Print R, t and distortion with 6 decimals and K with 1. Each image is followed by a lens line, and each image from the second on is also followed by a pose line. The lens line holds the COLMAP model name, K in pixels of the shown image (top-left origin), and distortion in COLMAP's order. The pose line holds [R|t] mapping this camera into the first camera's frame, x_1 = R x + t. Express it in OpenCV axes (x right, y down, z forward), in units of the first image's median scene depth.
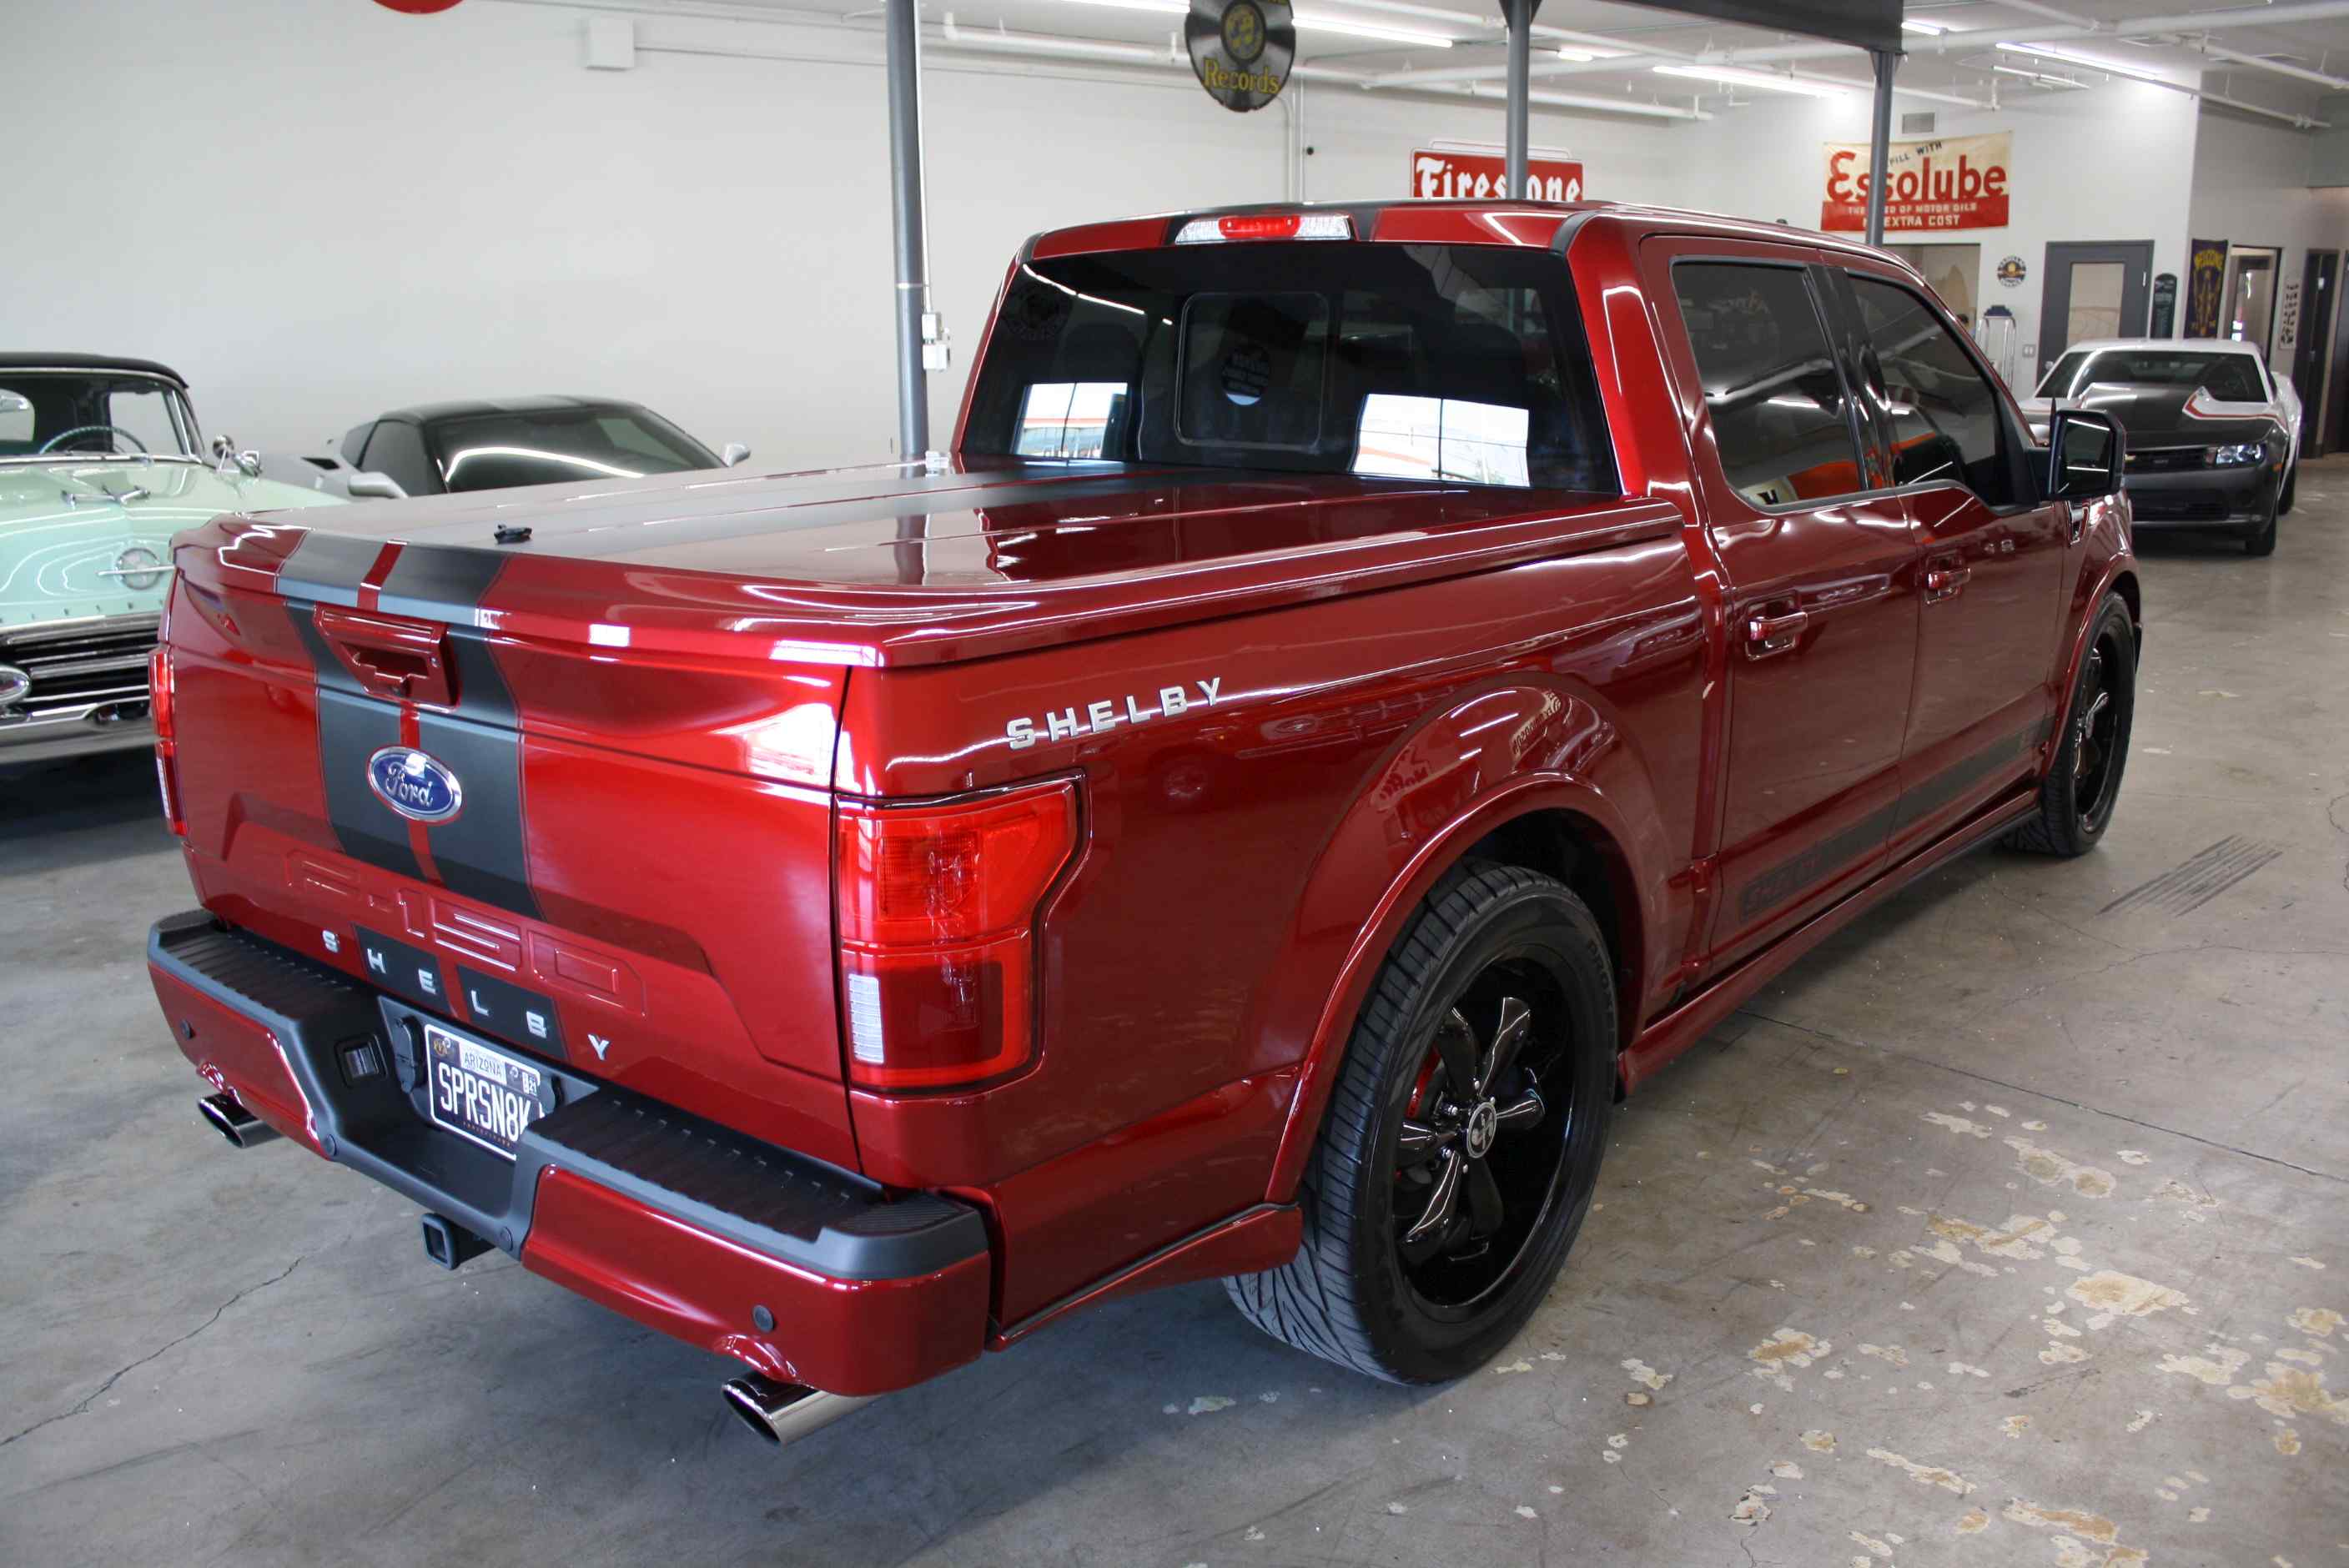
lens RADIAL K [[1997.2, 0, 1192.2], [0, 1997.2, 794.1], [0, 0, 1]] dist [-0.162954, 0.143951]
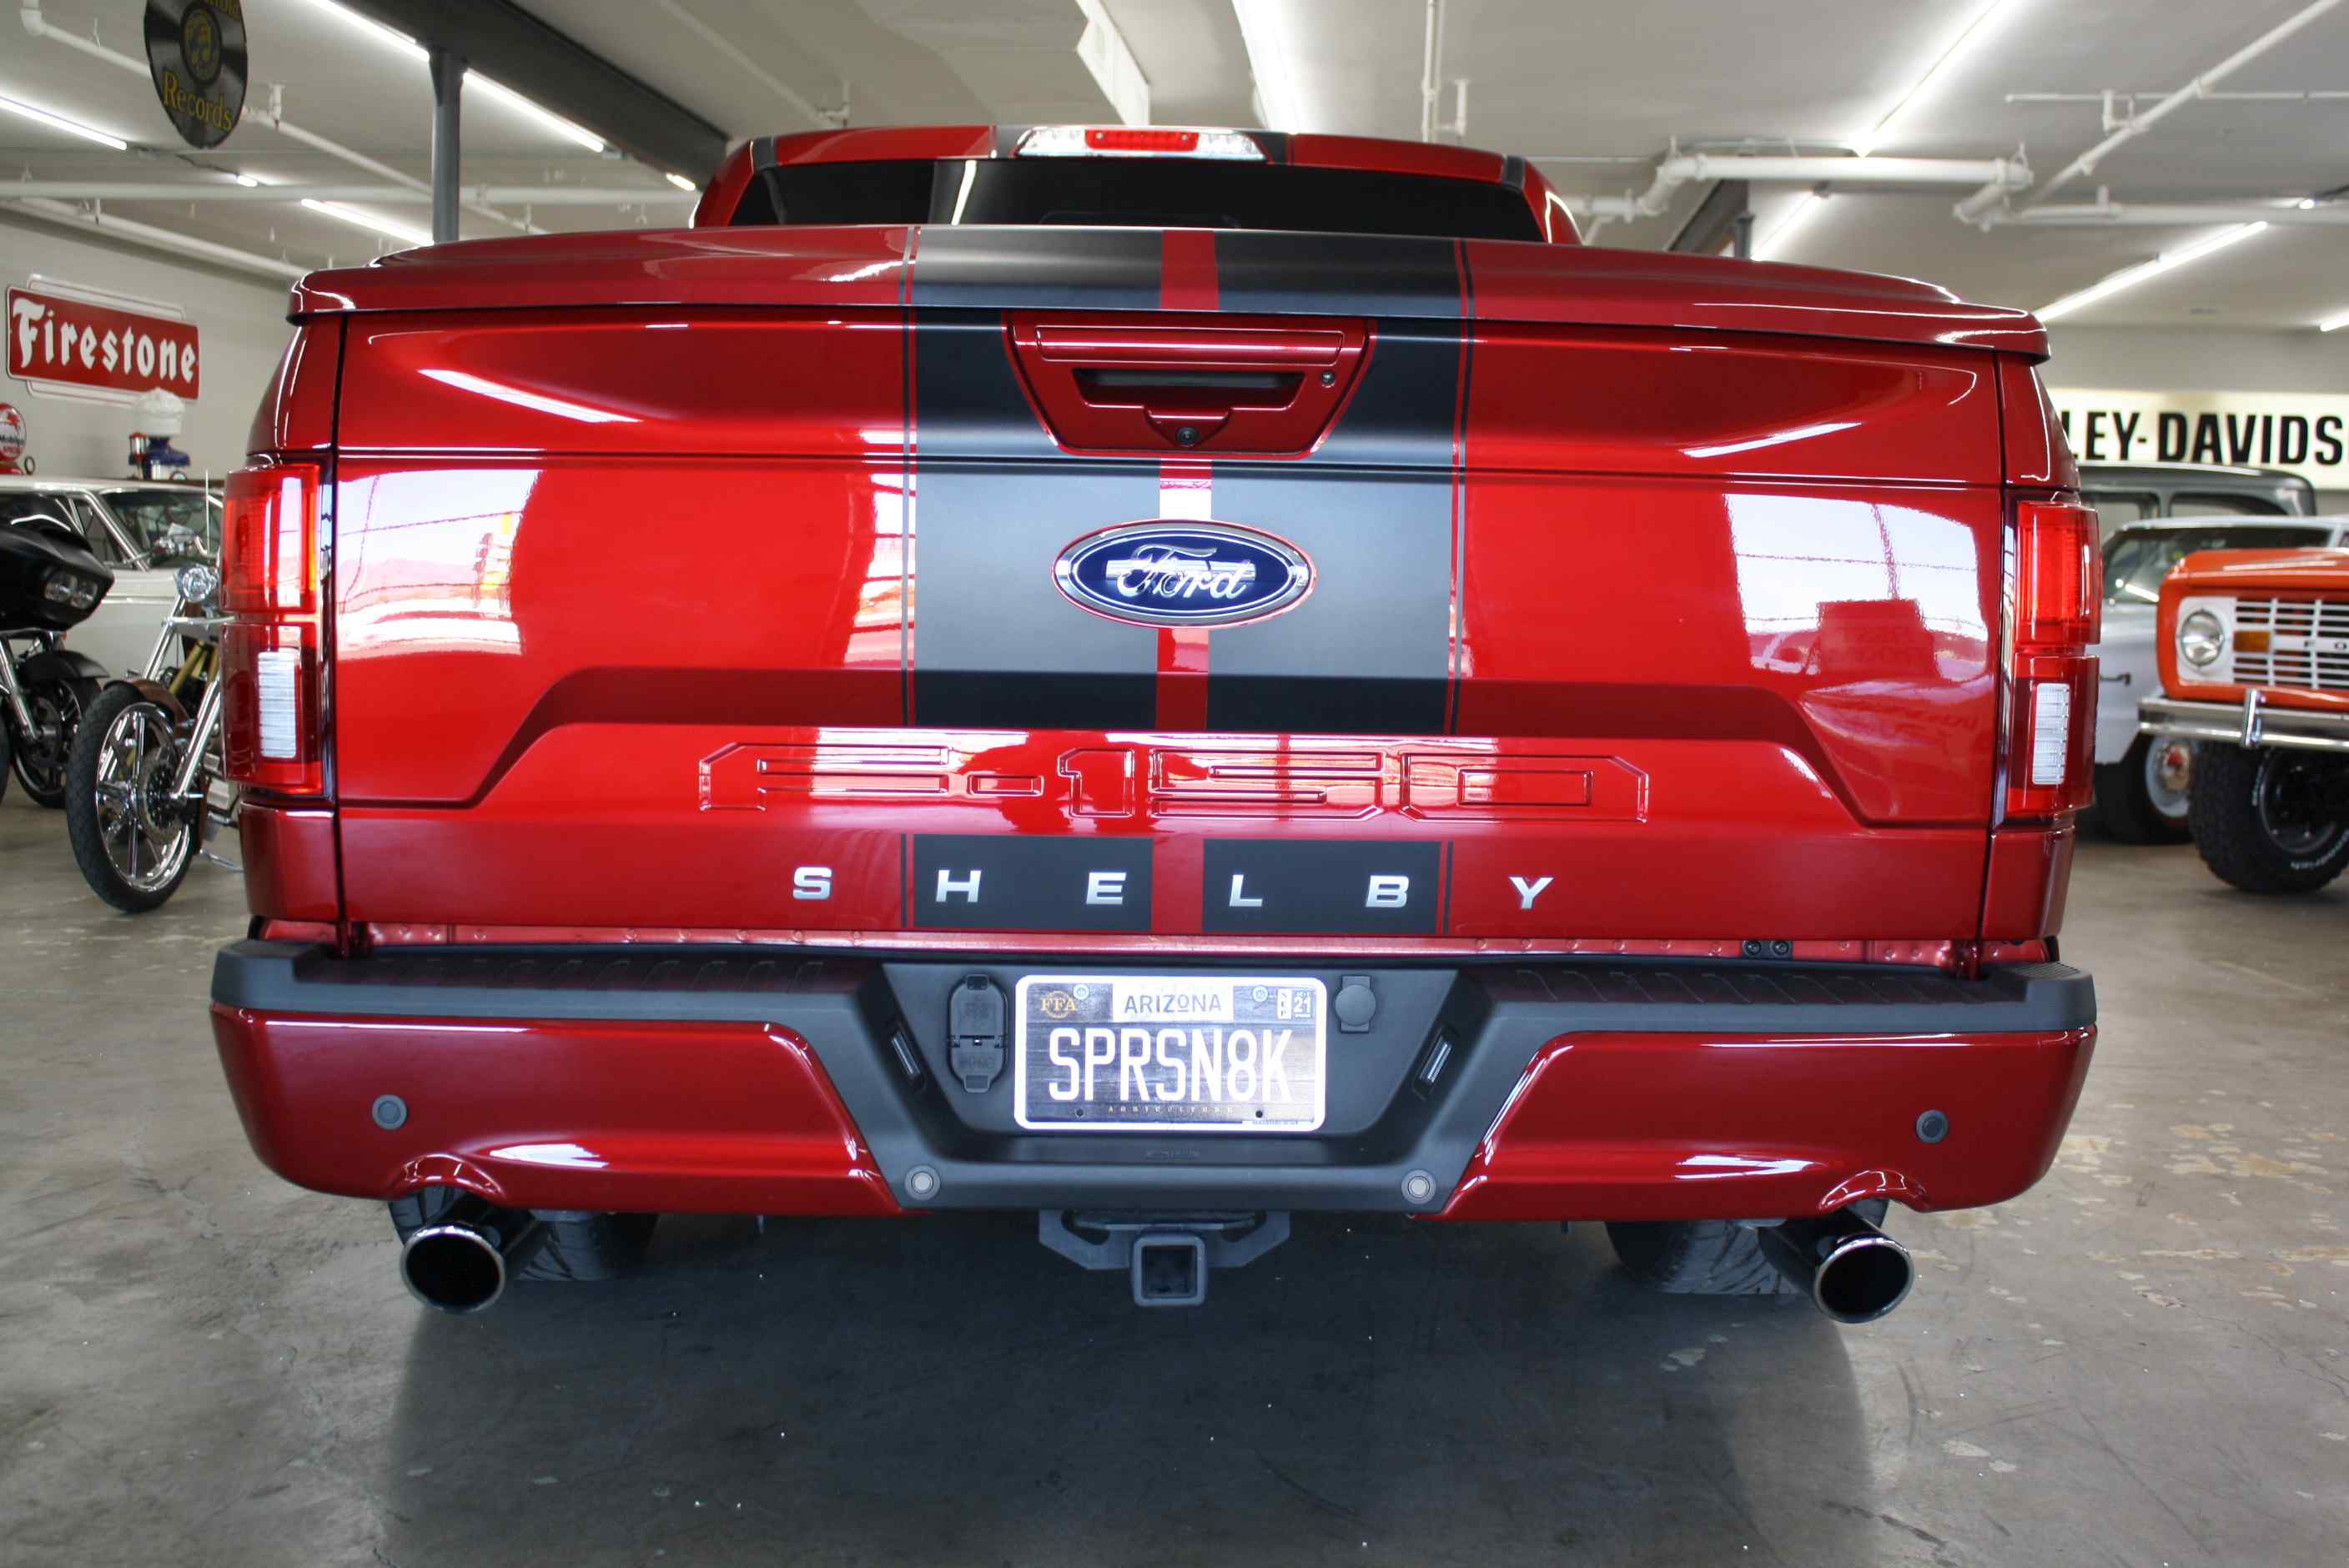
lens RADIAL K [[2349.1, 0, 1180.9], [0, 2349.1, 785.6], [0, 0, 1]] dist [-0.096974, 0.092966]
pose [[0.752773, -0.037765, 0.657196, -0.852313], [0.139156, 0.984921, -0.102796, 0.139208], [-0.643403, 0.168835, 0.746677, 0.340262]]
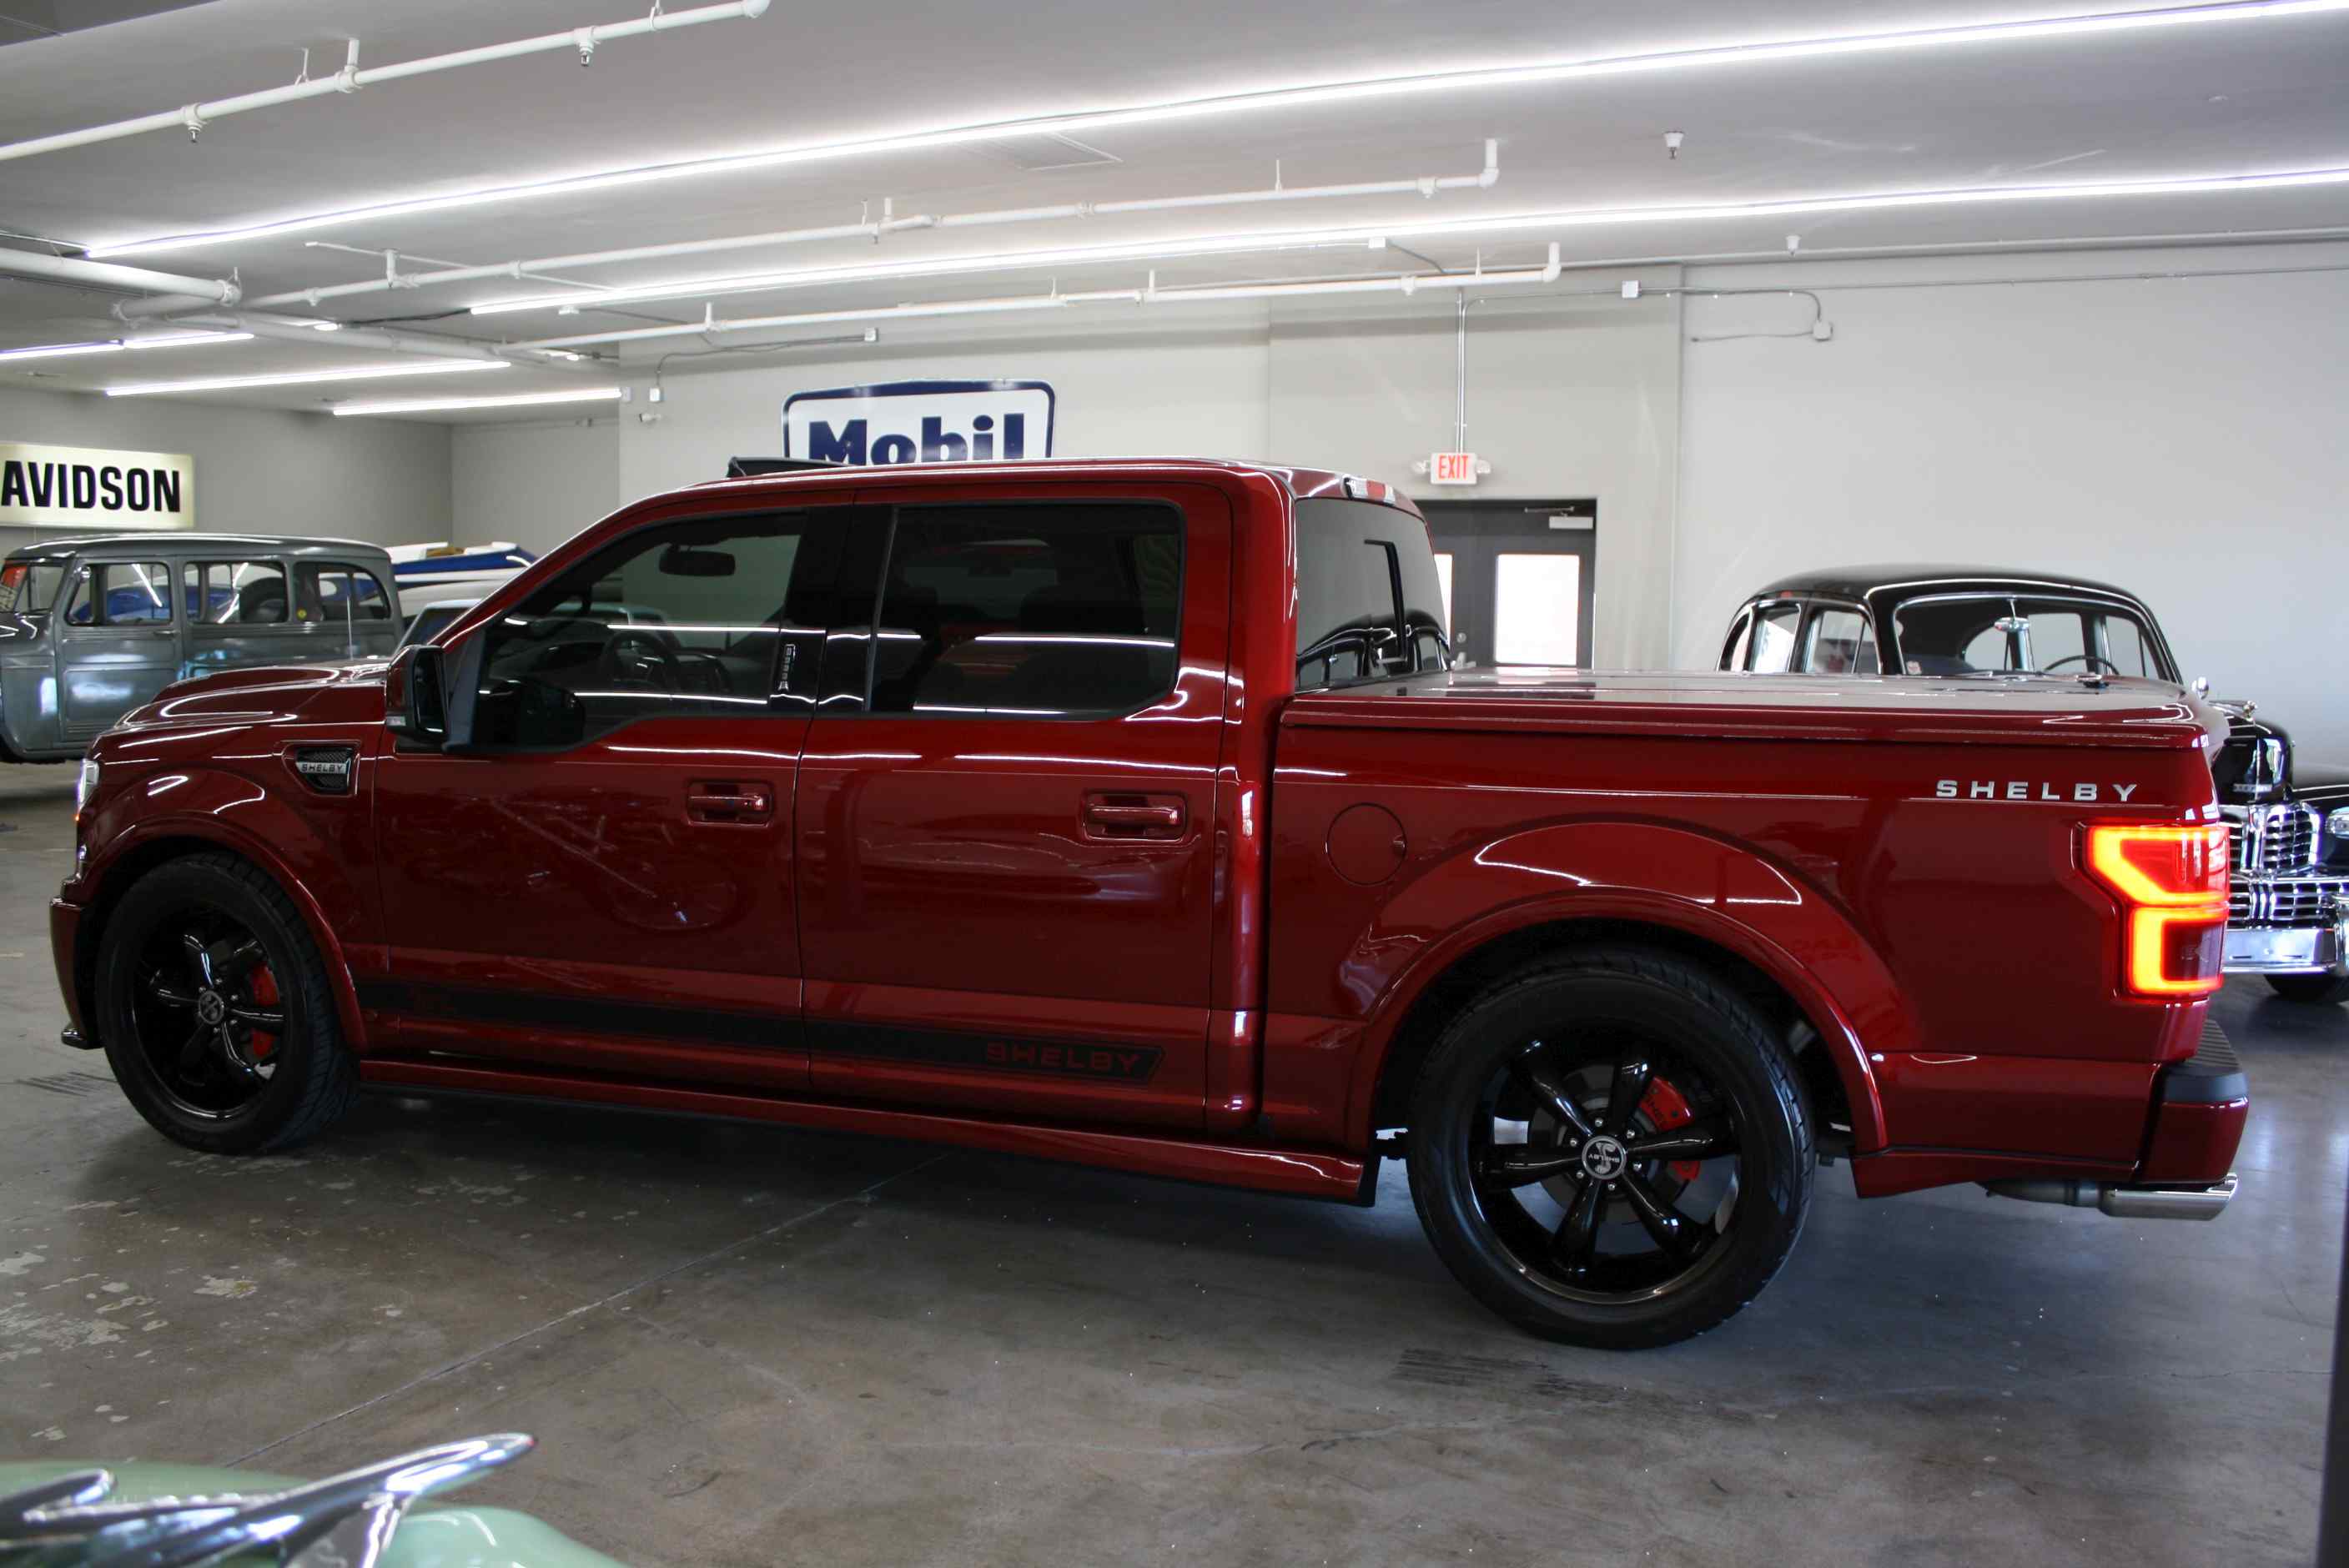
lens RADIAL K [[2005.9, 0, 1197.5], [0, 2005.9, 792.9], [0, 0, 1]] dist [-0.154635, 0.133442]
pose [[-0.340719, -0.095300, 0.935323, -1.512699], [0.221753, 0.958634, 0.178455, -0.468844], [-0.913639, 0.268213, -0.305491, 2.043317]]
